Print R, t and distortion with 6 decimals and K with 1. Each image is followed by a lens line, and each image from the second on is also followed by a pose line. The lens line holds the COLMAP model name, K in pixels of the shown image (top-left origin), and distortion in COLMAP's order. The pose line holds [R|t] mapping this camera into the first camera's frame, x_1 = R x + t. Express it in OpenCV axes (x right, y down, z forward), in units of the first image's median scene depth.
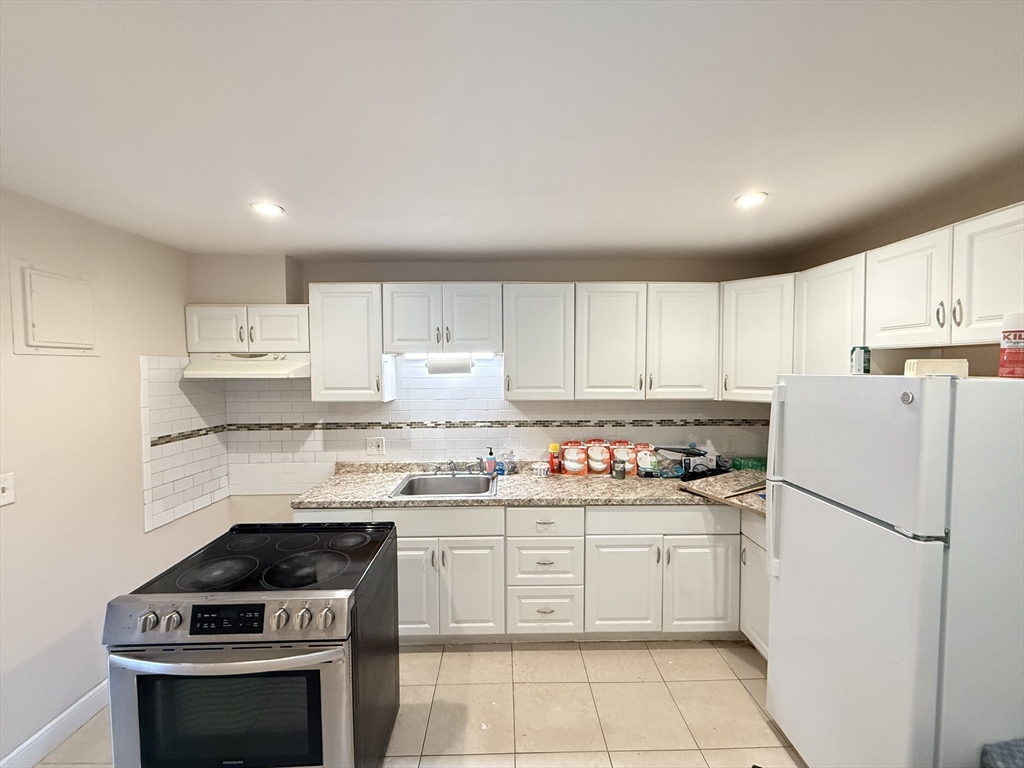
lens RADIAL K [[410.0, 0, 512.0], [0, 410.0, 384.0], [0, 0, 1]] dist [0.000582, 0.000089]
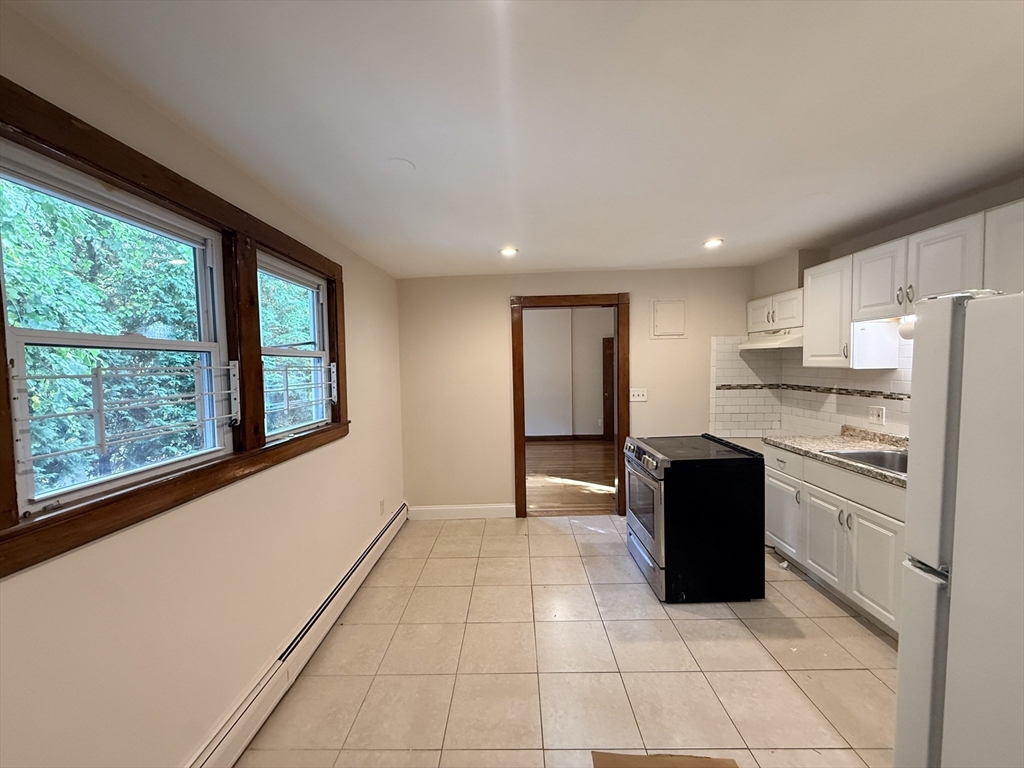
lens RADIAL K [[410.0, 0, 512.0], [0, 410.0, 384.0], [0, 0, 1]] dist [0.000582, 0.000089]
pose [[-0.035977, 0.059467, -0.997582, 0.723493], [-0.014699, 0.998089, 0.060027, 0.031555], [0.999245, 0.016823, -0.035034, 0.165574]]
